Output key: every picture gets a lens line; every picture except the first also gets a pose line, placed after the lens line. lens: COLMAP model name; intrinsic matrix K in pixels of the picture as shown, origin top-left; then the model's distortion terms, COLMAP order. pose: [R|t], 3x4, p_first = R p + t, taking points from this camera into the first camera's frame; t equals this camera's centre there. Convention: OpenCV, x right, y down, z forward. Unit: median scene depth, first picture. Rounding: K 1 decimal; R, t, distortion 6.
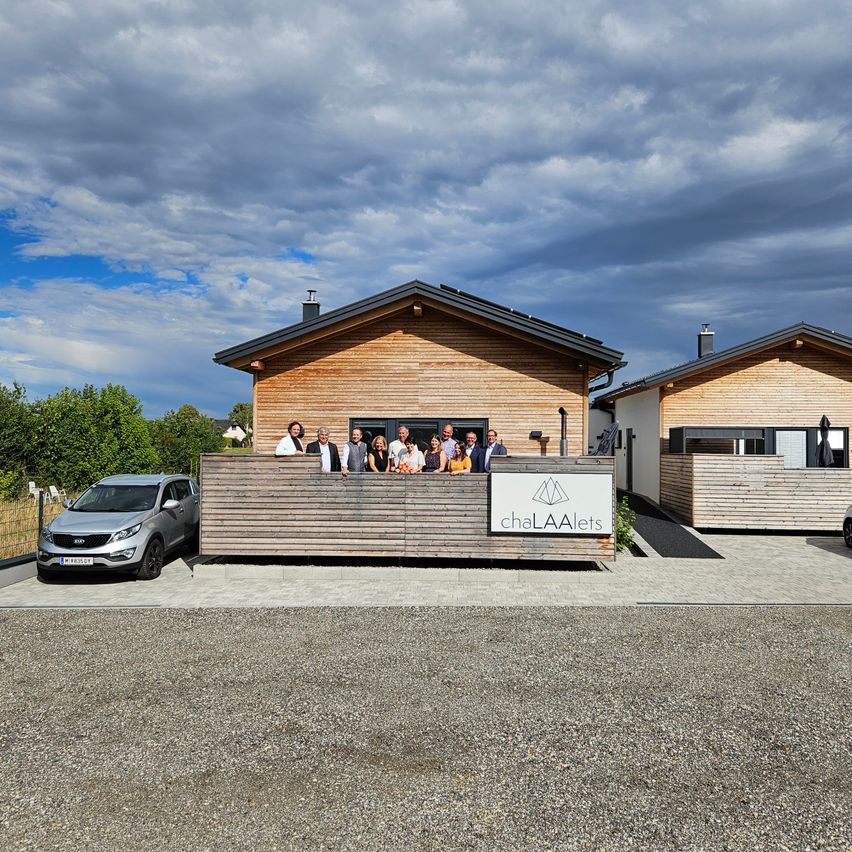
lens RADIAL K [[934.0, 0, 426.0], [0, 934.0, 426.0], [0, 0, 1]] dist [0.011021, 0.029068]
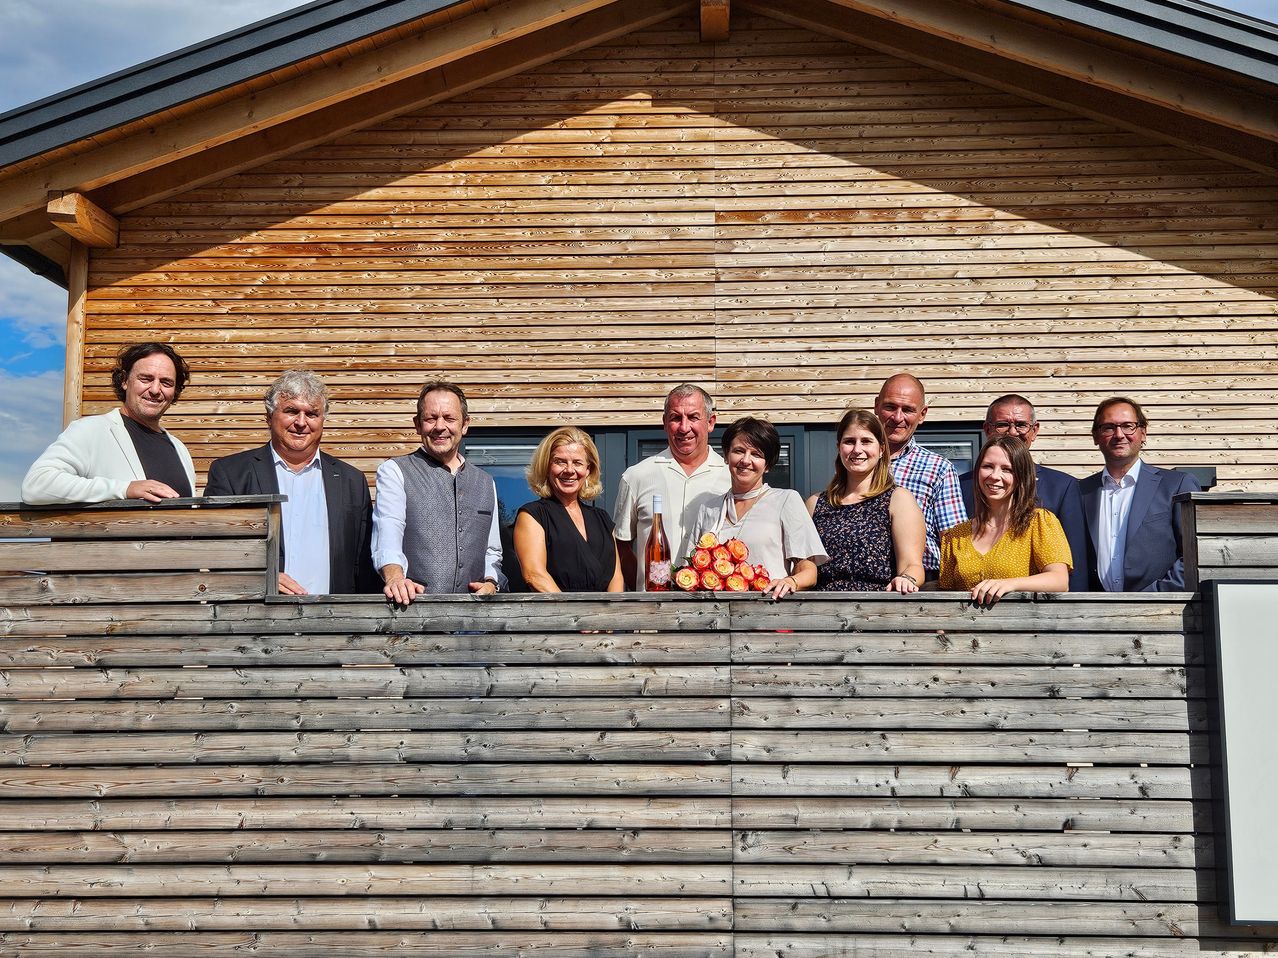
lens RADIAL K [[1437.0, 0, 639.0], [0, 1437.0, 479.0], [0, 0, 1]] dist [0.021626, 0.007155]
pose [[0.999422, -0.003132, 0.033842, -0.048583], [0.007155, 0.992816, -0.119437, 0.060724], [-0.033225, 0.119610, 0.992265, 0.706068]]
